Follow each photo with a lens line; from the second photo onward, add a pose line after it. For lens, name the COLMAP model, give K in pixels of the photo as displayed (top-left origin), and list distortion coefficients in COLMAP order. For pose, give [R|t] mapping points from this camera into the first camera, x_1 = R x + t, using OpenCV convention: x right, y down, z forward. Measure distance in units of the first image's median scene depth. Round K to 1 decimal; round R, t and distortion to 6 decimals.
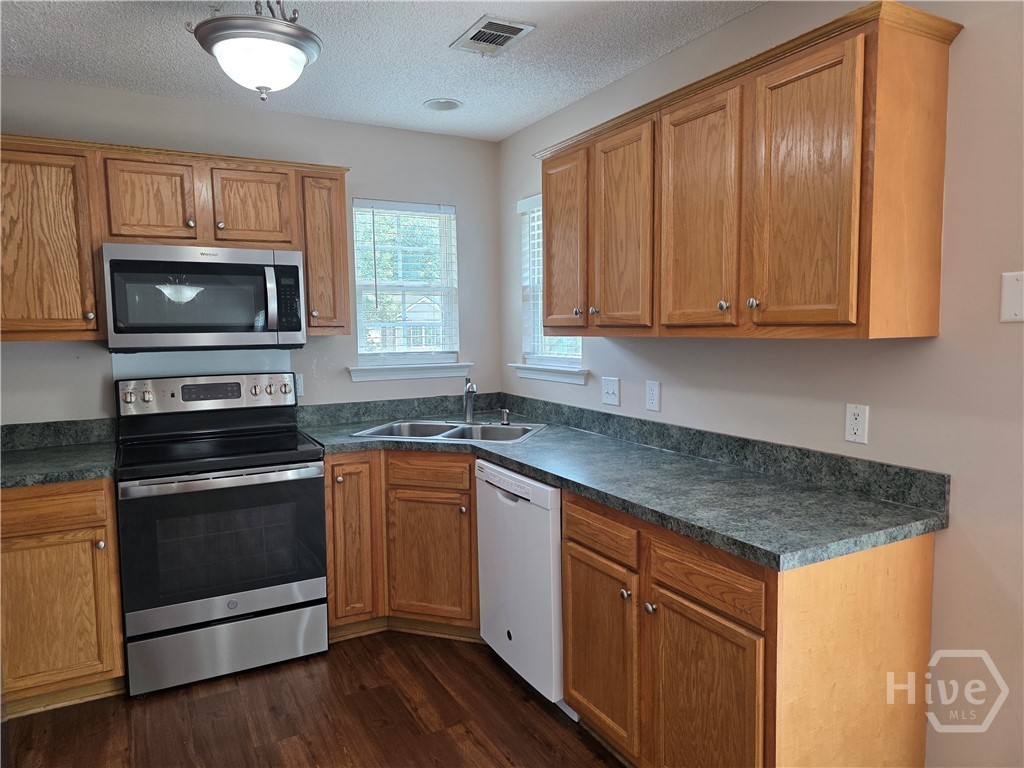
lens RADIAL K [[682.5, 0, 520.0], [0, 682.5, 382.4], [0, 0, 1]] dist [0.042173, -0.040621]
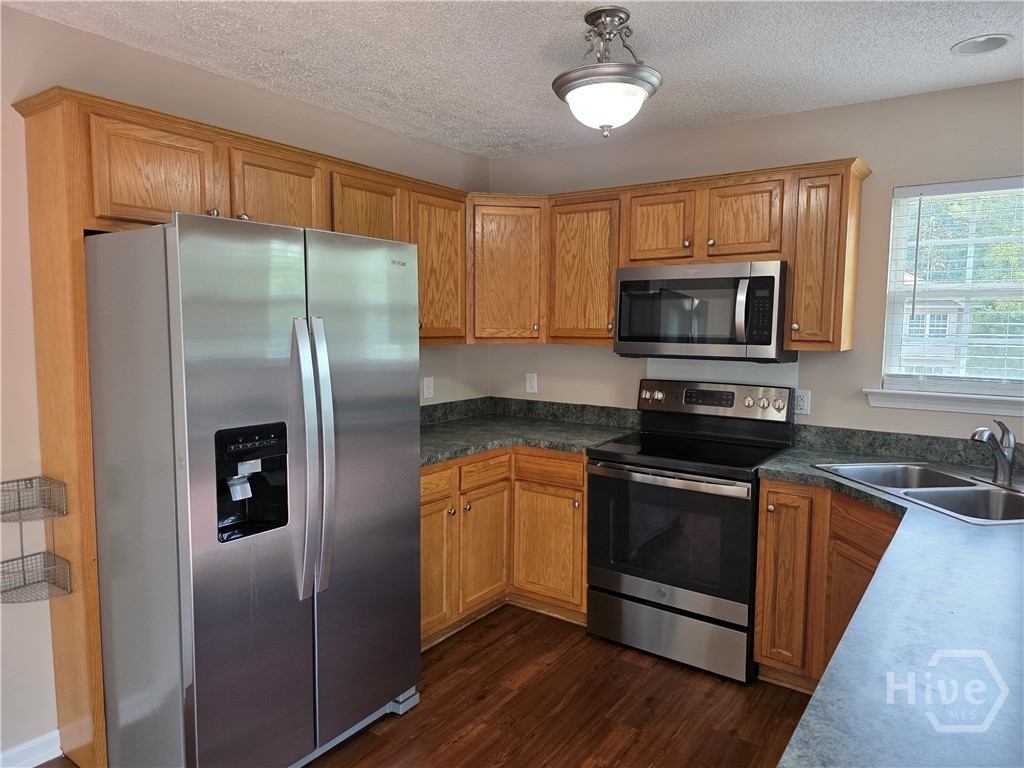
lens RADIAL K [[682.5, 0, 506.8], [0, 682.5, 382.6], [0, 0, 1]] dist [0.042173, -0.040621]
pose [[0.427342, 0.094999, -0.899085, 0.402770], [-0.093223, 0.993793, 0.060697, -0.049102], [0.899271, 0.057877, 0.433546, 0.276279]]
